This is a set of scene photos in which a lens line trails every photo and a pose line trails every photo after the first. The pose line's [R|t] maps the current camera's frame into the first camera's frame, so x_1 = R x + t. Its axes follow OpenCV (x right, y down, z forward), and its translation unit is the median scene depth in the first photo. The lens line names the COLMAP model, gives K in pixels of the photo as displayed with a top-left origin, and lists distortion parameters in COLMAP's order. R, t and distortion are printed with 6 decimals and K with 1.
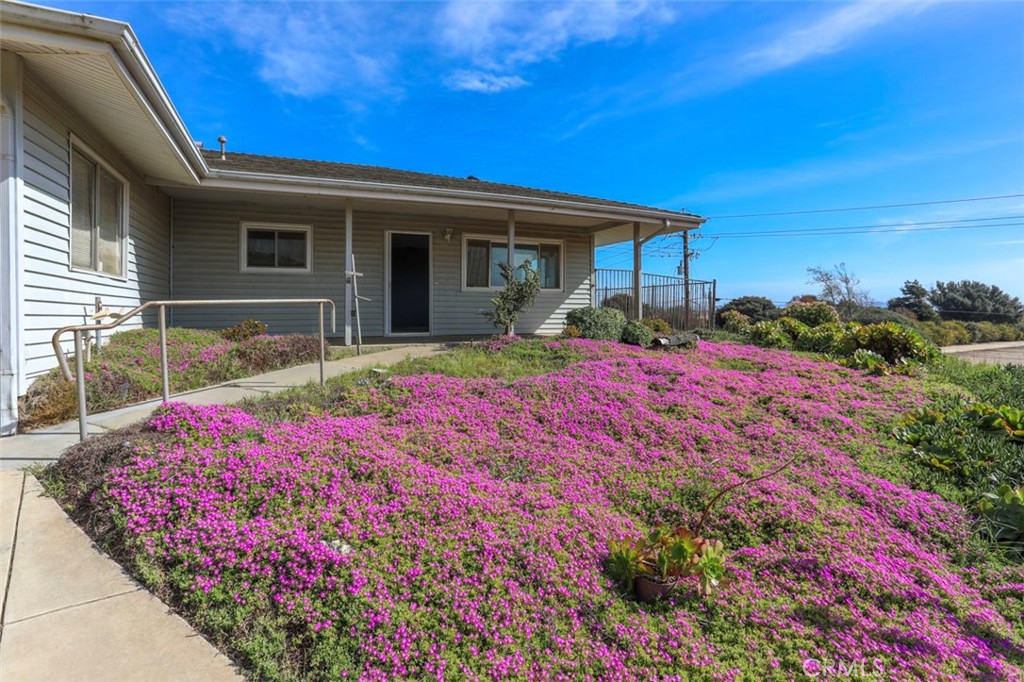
lens RADIAL K [[516.8, 0, 505.7], [0, 516.8, 319.1], [0, 0, 1]] dist [-0.039759, 0.020483]
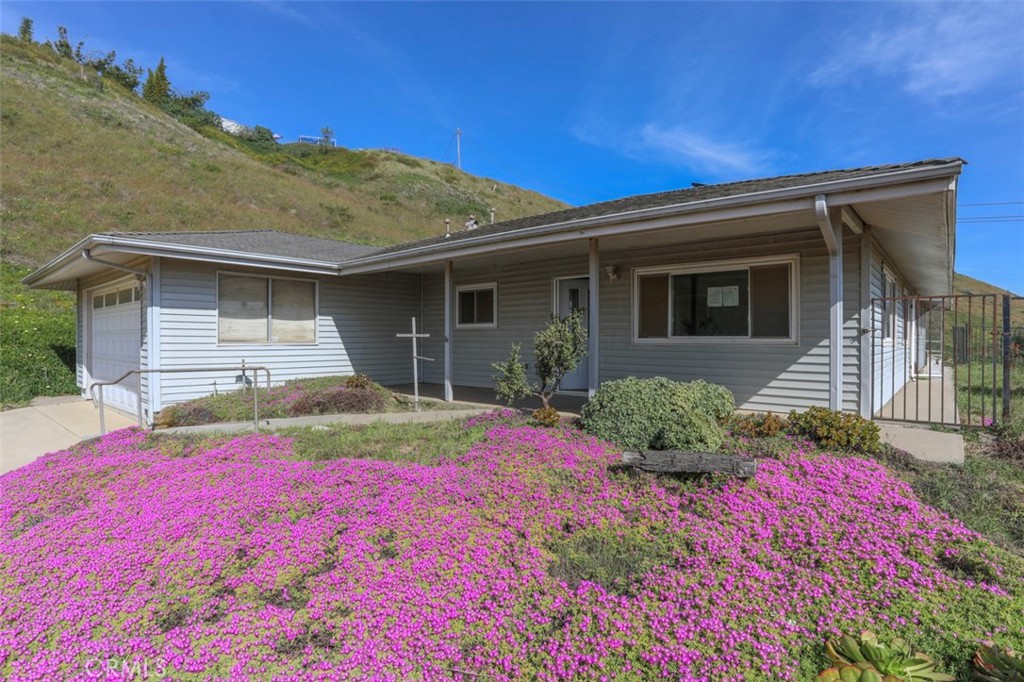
lens RADIAL K [[549.5, 0, 533.8], [0, 549.5, 331.2], [0, 0, 1]] dist [-0.003875, 0.008048]
pose [[0.422800, -0.004773, -0.906211, 0.752630], [-0.012547, 0.999859, -0.011120, -0.076675], [0.906136, 0.016071, 0.422680, 0.646377]]
